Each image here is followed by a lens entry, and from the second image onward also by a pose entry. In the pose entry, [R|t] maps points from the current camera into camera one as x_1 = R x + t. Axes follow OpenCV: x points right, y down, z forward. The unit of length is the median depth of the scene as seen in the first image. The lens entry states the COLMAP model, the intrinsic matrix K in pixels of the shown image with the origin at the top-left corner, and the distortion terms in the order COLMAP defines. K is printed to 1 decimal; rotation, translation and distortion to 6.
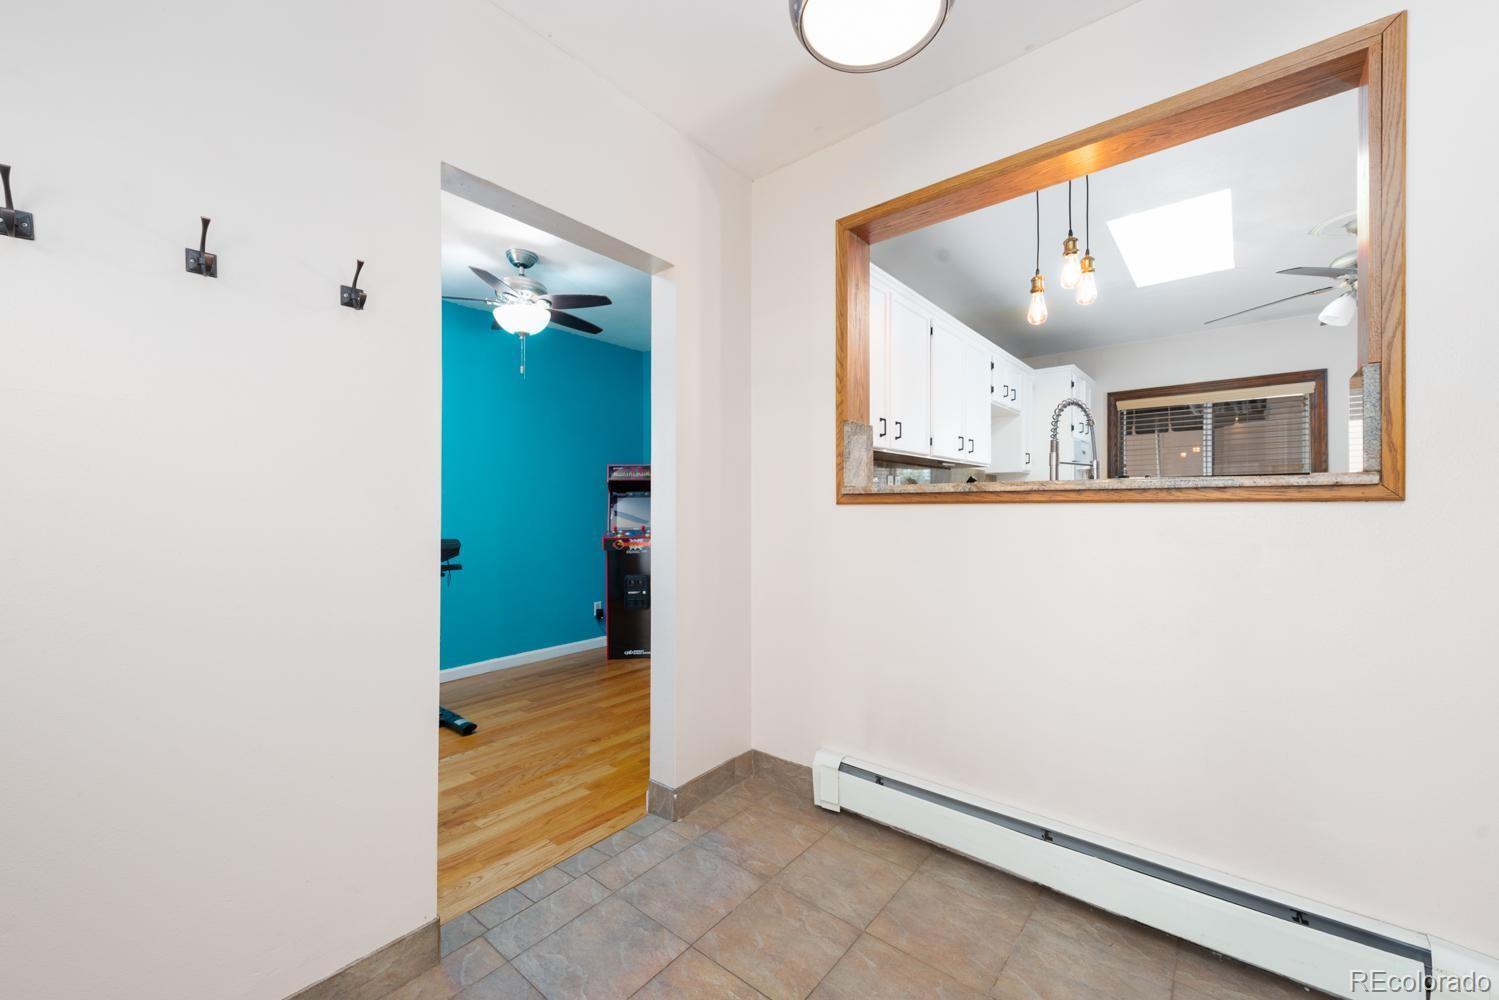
lens RADIAL K [[598.4, 0, 749.5], [0, 598.4, 500.0], [0, 0, 1]] dist [-0.000427, -0.000041]
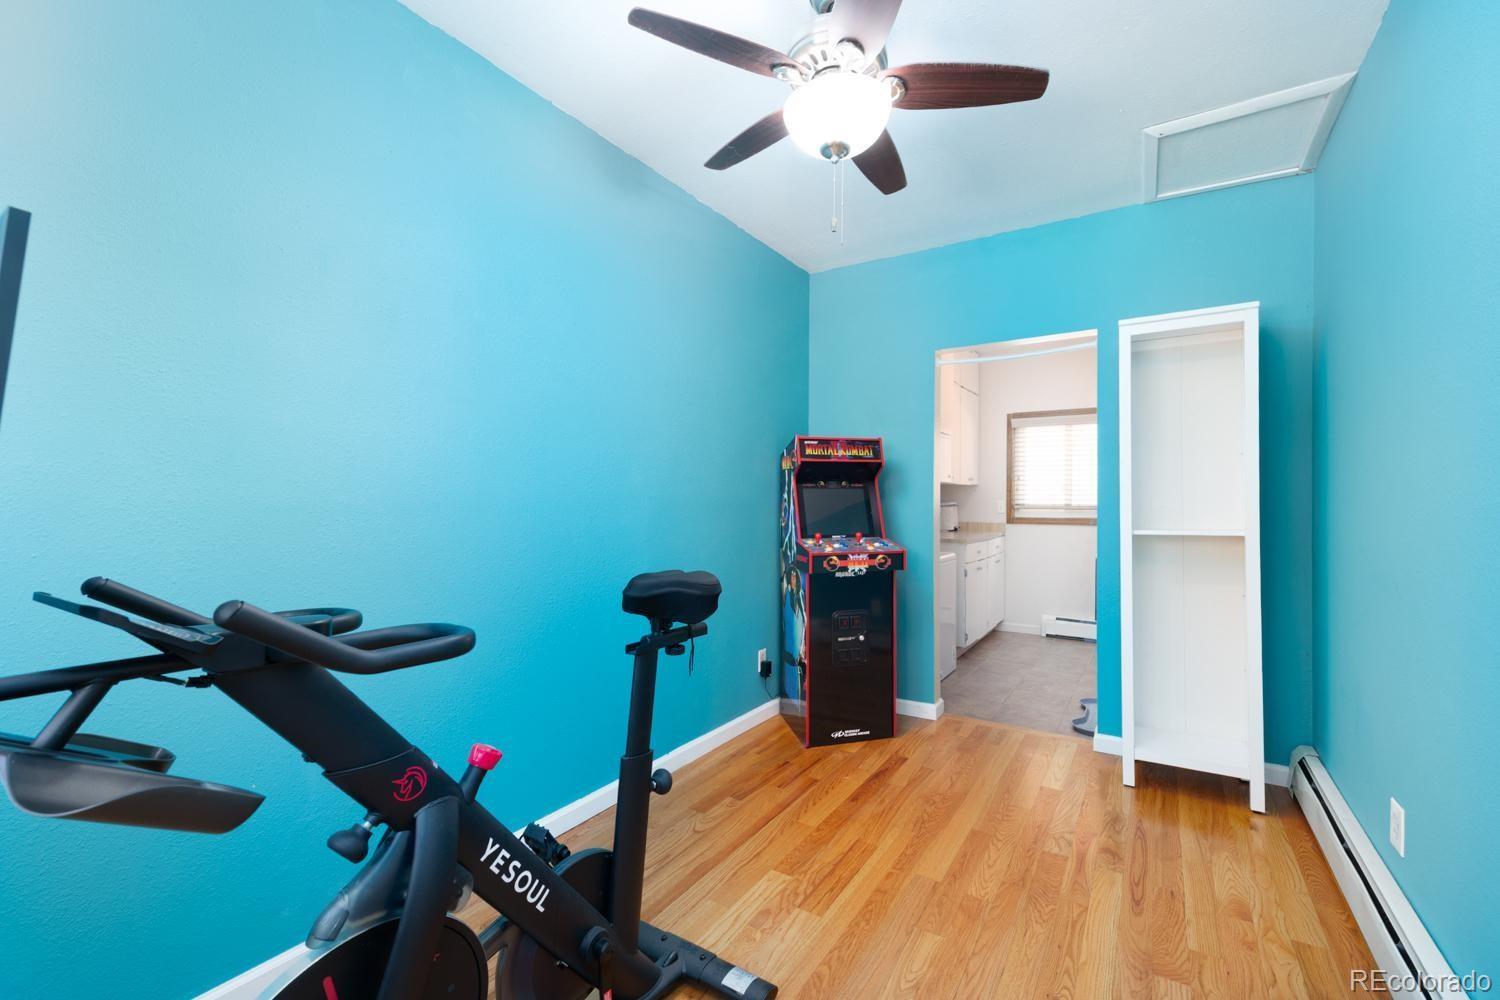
lens RADIAL K [[613.4, 0, 771.8], [0, 613.4, 501.5], [0, 0, 1]] dist [0.000427, 0.000004]
pose [[0.992156, -0.000374, 0.125004, -0.419679], [-0.000638, 0.999967, 0.008057, 0.006146], [-0.125003, -0.008073, 0.992124, 0.443364]]
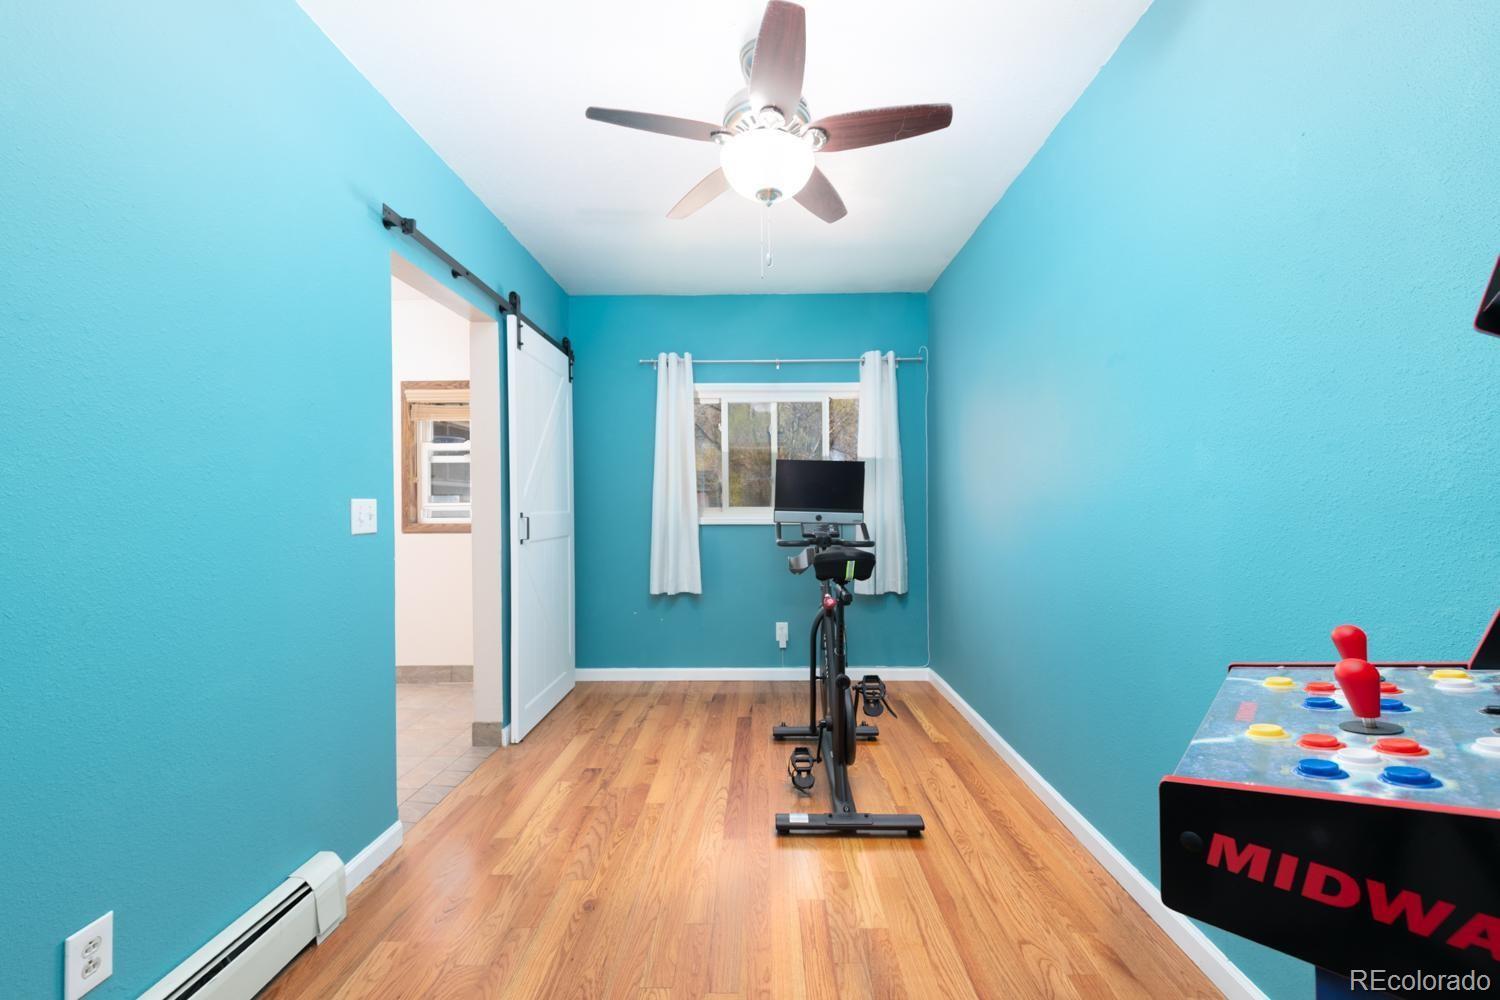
lens RADIAL K [[598.7, 0, 750.0], [0, 598.7, 500.0], [0, 0, 1]] dist [-0.000427, -0.000041]
pose [[-0.783735, -0.004289, -0.621081, -0.015526], [0.005379, 0.999892, -0.013693, 0.018803], [0.621072, -0.014073, -0.783627, 1.222510]]
